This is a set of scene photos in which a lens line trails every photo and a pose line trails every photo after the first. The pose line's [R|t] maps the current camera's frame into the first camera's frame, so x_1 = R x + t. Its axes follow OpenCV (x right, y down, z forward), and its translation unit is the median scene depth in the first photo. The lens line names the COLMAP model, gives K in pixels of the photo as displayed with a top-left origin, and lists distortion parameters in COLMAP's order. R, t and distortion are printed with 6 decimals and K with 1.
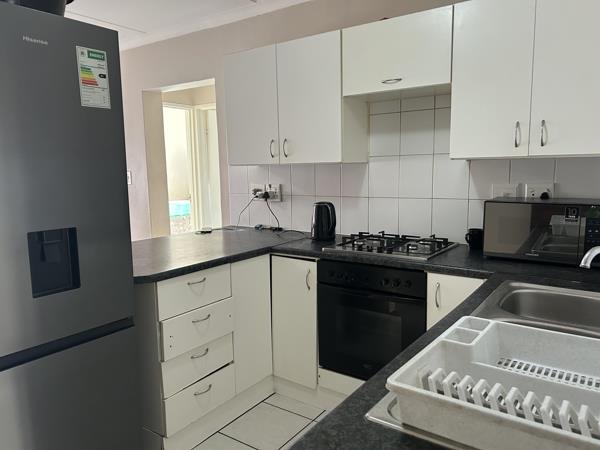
lens RADIAL K [[449.0, 0, 302.5], [0, 449.0, 224.1], [0, 0, 1]] dist [0.125670, -0.153575]
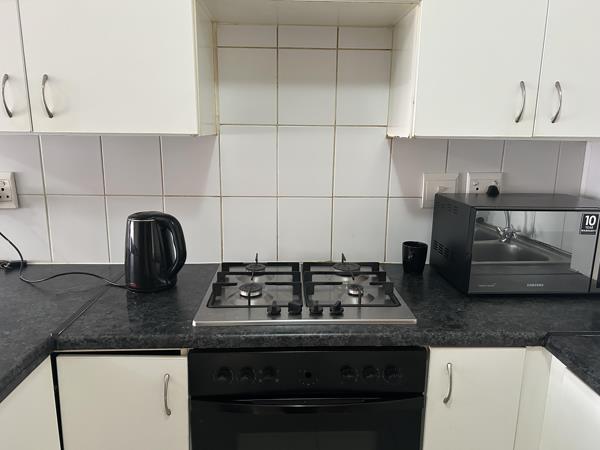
lens RADIAL K [[449.0, 0, 302.5], [0, 449.0, 224.1], [0, 0, 1]] dist [0.125670, -0.153575]
pose [[0.792685, -0.102200, 0.601004, -0.137573], [0.050460, 0.993464, 0.102385, -0.089614], [-0.607540, -0.050832, 0.792661, 0.556035]]
